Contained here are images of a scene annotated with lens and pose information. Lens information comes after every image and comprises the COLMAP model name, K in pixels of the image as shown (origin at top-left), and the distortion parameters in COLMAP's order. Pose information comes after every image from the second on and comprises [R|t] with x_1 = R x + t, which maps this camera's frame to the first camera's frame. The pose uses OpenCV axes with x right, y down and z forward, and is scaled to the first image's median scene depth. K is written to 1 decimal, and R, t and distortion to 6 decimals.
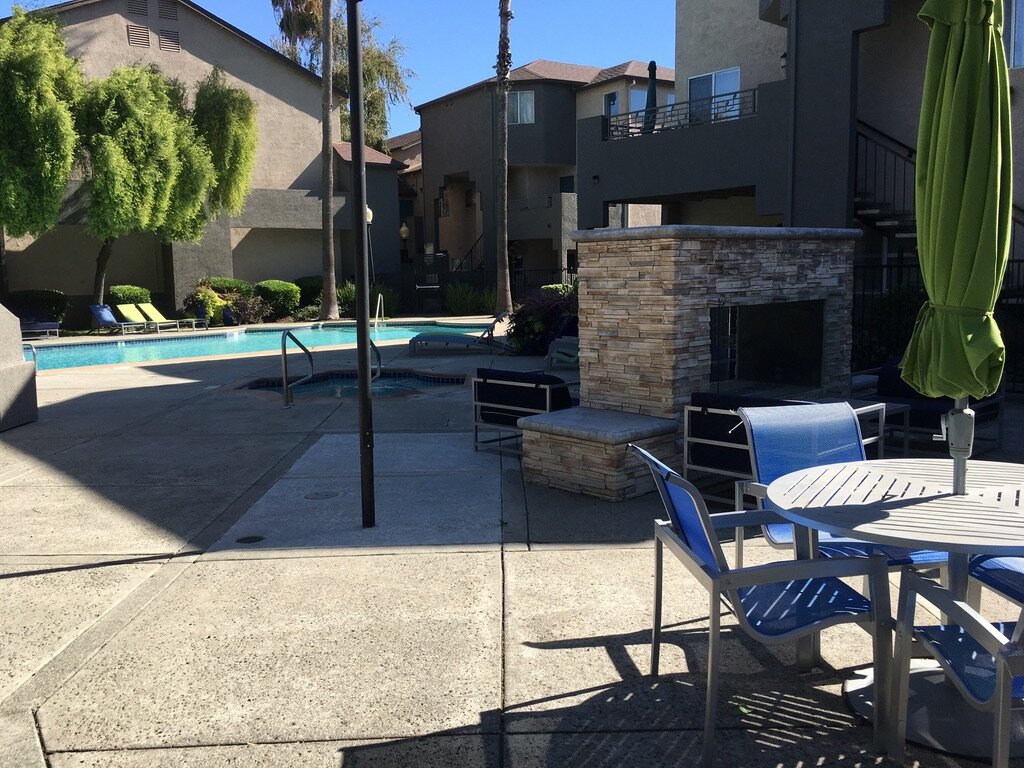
lens RADIAL K [[861.1, 0, 506.2], [0, 861.1, 378.2], [0, 0, 1]] dist [0.083371, -0.122571]
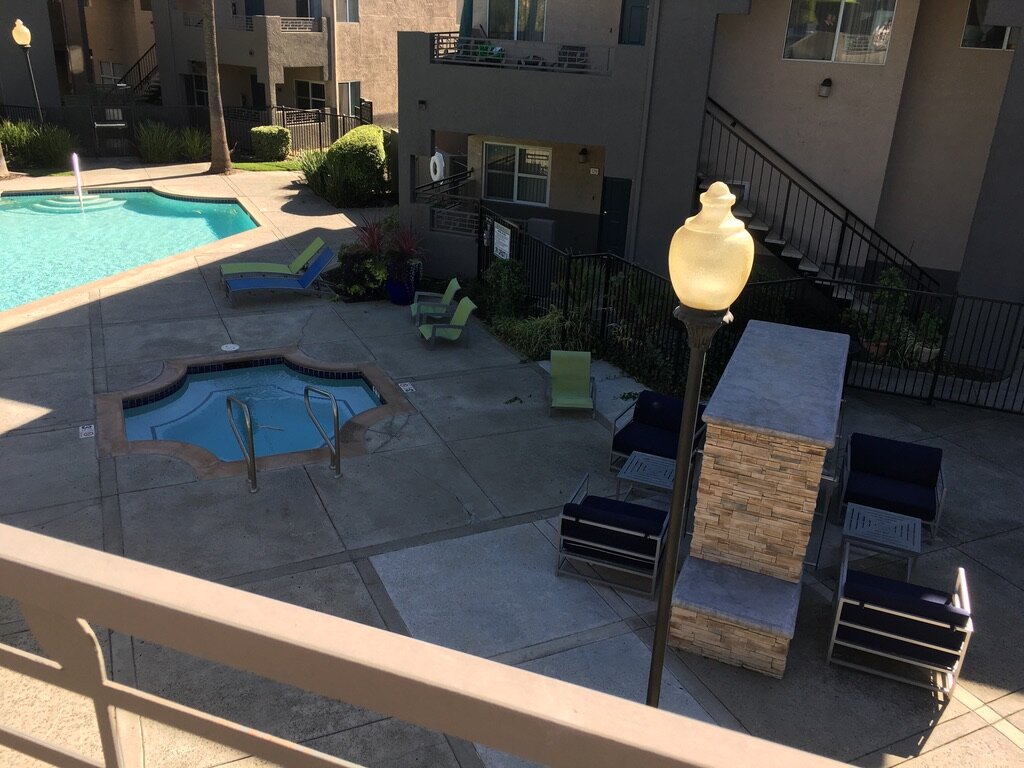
lens RADIAL K [[862.4, 0, 494.3], [0, 862.4, 366.7], [0, 0, 1]] dist [0.081207, -0.110811]
pose [[0.907221, -0.105206, 0.407285, -0.173464], [-0.006621, 0.964528, 0.263896, -0.150254], [-0.420602, -0.242108, 0.874344, 0.059746]]
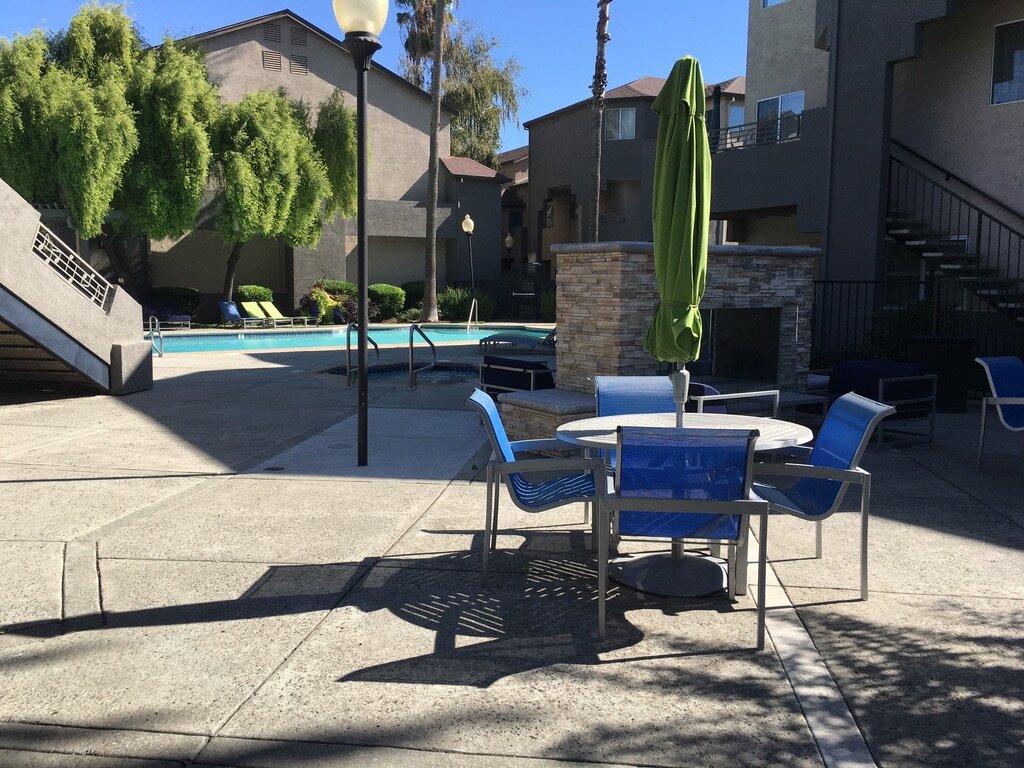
lens RADIAL K [[861.1, 0, 506.2], [0, 861.1, 378.2], [0, 0, 1]] dist [0.083371, -0.122571]
pose [[0.989430, 0.041026, -0.139084, 0.056754], [-0.042586, 0.999059, -0.008260, 0.009685], [0.138614, 0.014096, 0.990246, -0.066152]]
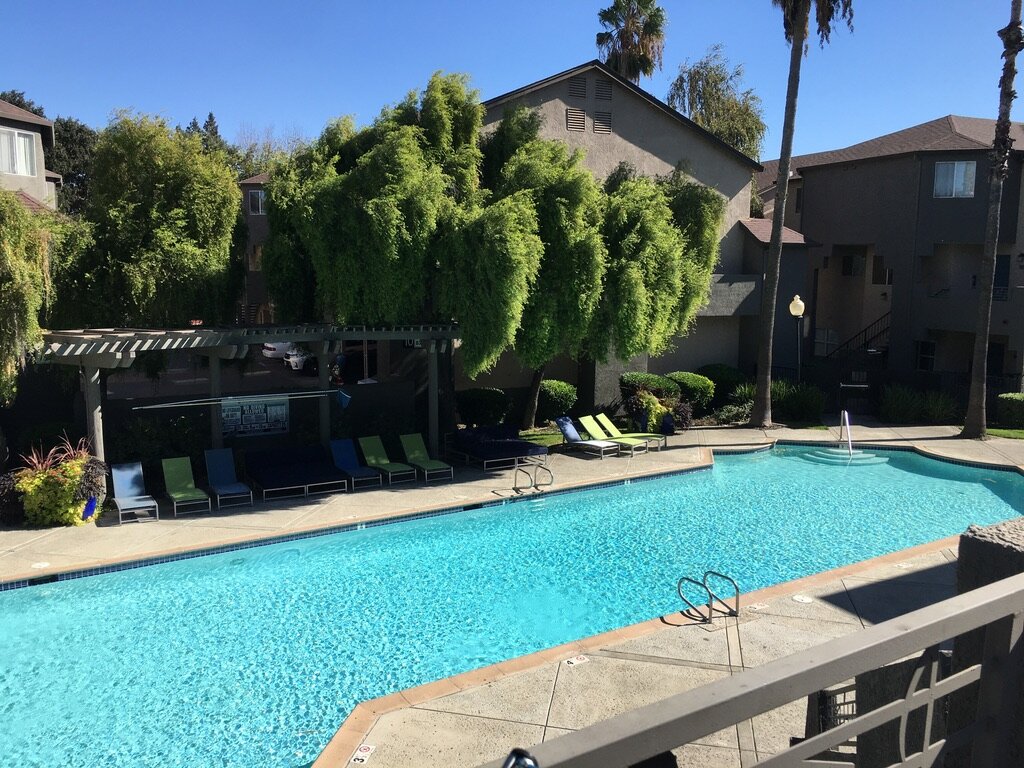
lens RADIAL K [[861.1, 0, 506.2], [0, 861.1, 378.2], [0, 0, 1]] dist [0.083371, -0.122571]
pose [[0.979836, 0.054116, -0.192337, -0.384576], [-0.052691, 0.998532, 0.012520, -0.150187], [0.192732, -0.002133, 0.981249, 0.063011]]
